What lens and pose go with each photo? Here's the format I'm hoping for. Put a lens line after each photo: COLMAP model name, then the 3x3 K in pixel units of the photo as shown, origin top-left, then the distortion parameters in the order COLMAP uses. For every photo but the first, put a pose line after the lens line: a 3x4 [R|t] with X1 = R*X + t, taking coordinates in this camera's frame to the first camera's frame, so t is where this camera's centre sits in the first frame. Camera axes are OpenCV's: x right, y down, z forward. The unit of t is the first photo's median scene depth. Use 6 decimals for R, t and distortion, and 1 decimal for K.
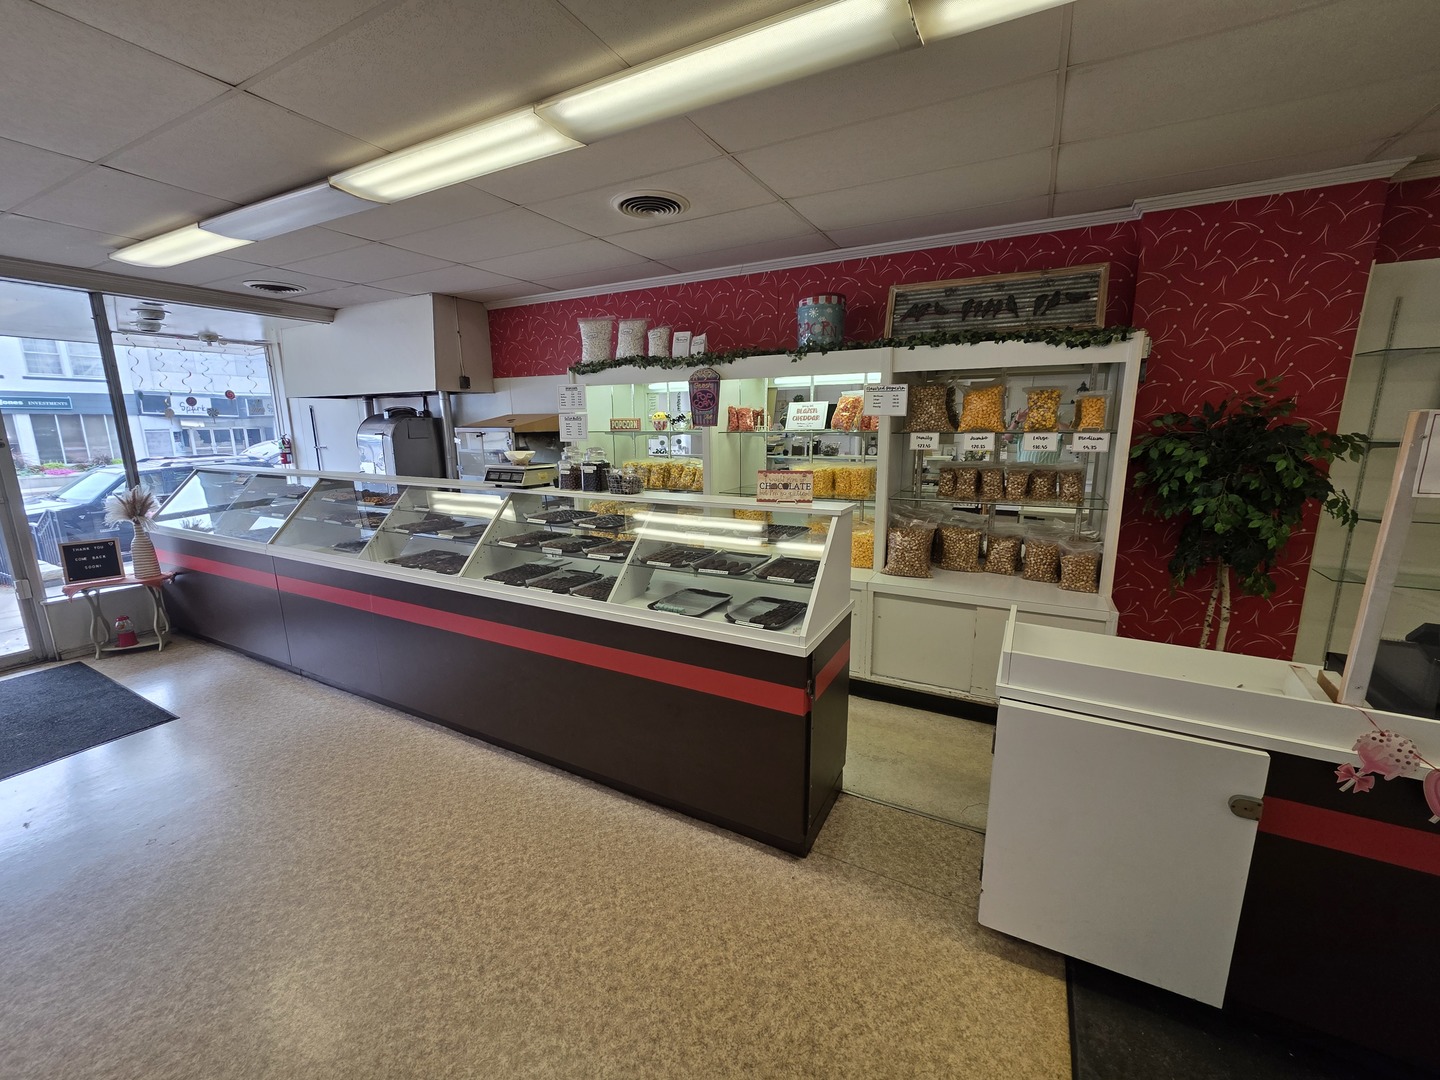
lens RADIAL K [[573.3, 0, 701.4], [0, 573.3, 519.9], [0, 0, 1]] dist [0.000470, 0.000635]
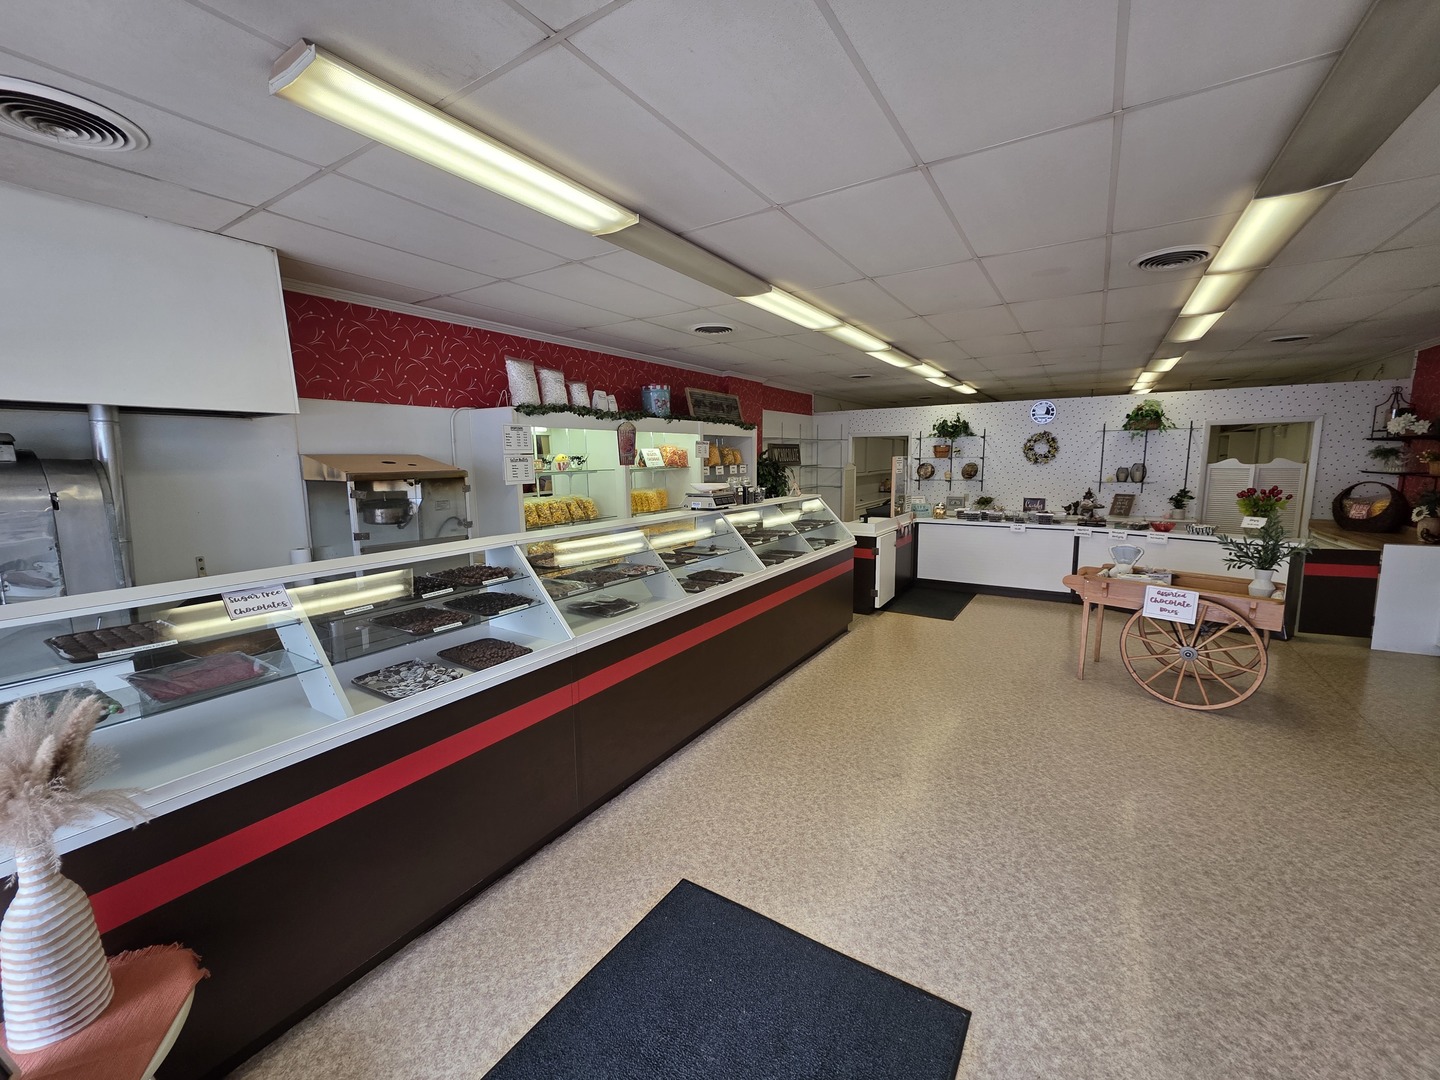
lens RADIAL K [[573.3, 0, 707.3], [0, 573.3, 542.2], [0, 0, 1]] dist [0.000470, 0.000635]
pose [[0.093562, -0.136566, 0.986203, -1.248483], [0.188536, 0.975056, 0.117136, -0.106221], [-0.977599, 0.174975, 0.116976, 0.665579]]
